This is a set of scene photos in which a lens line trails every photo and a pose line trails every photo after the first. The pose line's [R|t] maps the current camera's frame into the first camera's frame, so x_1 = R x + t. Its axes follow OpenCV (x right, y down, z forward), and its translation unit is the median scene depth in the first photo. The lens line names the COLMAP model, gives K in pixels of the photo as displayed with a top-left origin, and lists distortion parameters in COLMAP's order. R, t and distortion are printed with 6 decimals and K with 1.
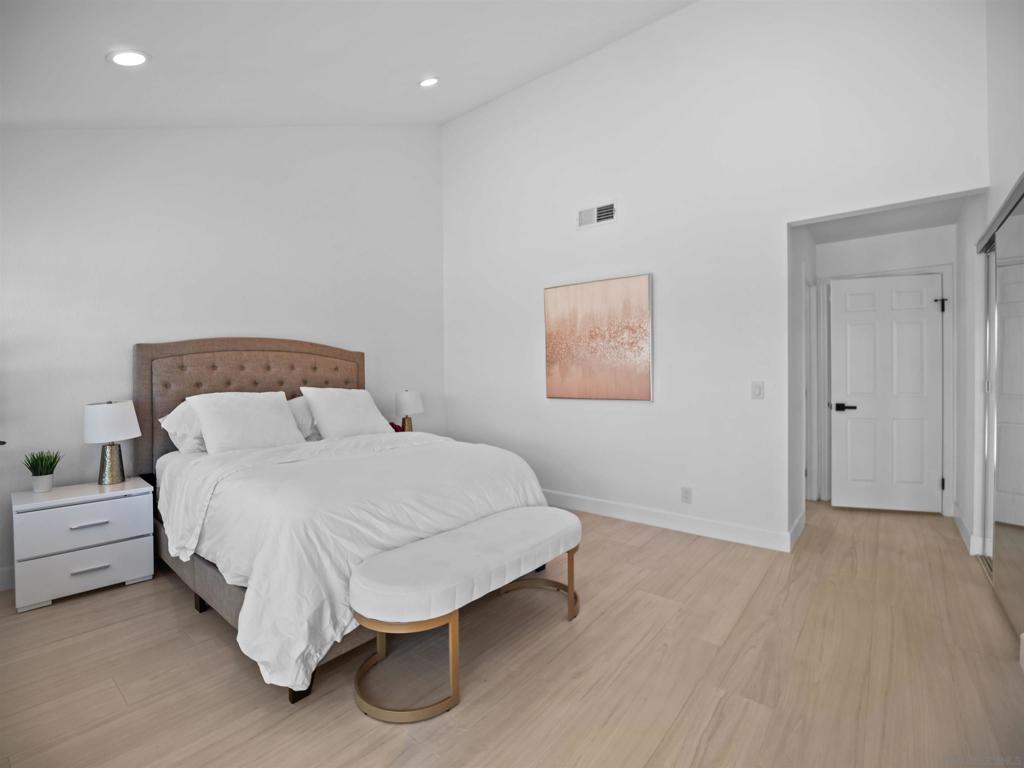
lens RADIAL K [[464.1, 0, 516.9], [0, 464.1, 380.5], [0, 0, 1]] dist [-0.014767, -0.001559]
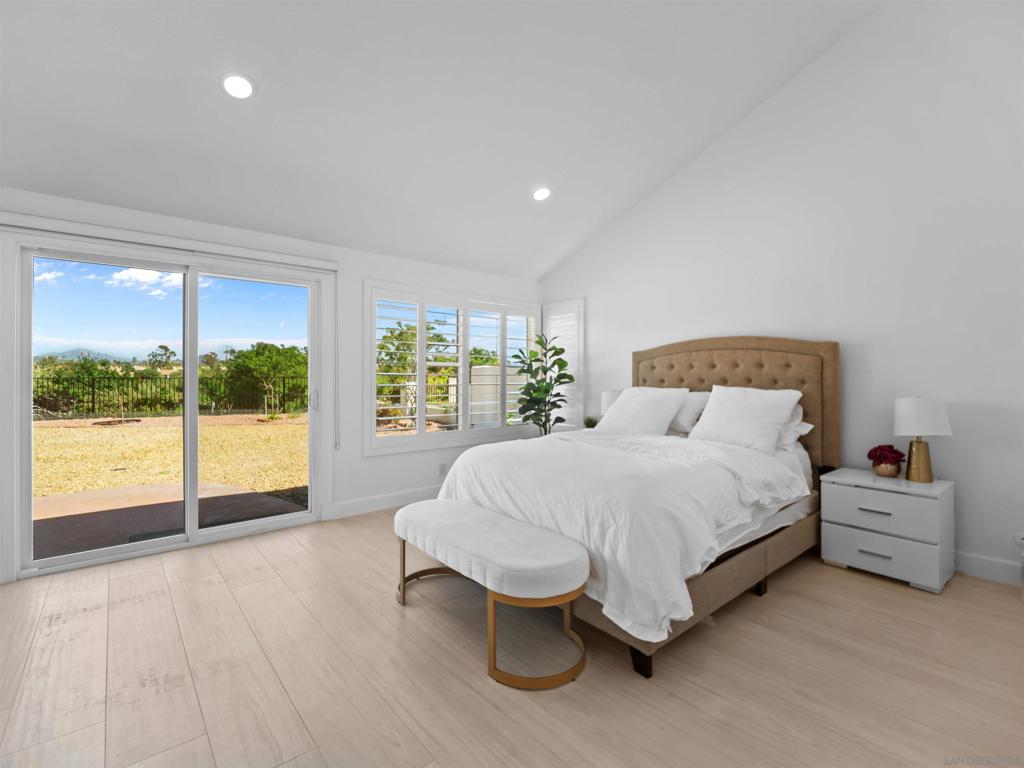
lens RADIAL K [[464.1, 0, 516.9], [0, 464.1, 380.5], [0, 0, 1]] dist [-0.014767, -0.001559]
pose [[-0.171776, 0.014153, -0.985034, 0.509015], [-0.005776, 0.999865, 0.015373, -0.007502], [0.985119, 0.008330, -0.171672, 0.667401]]
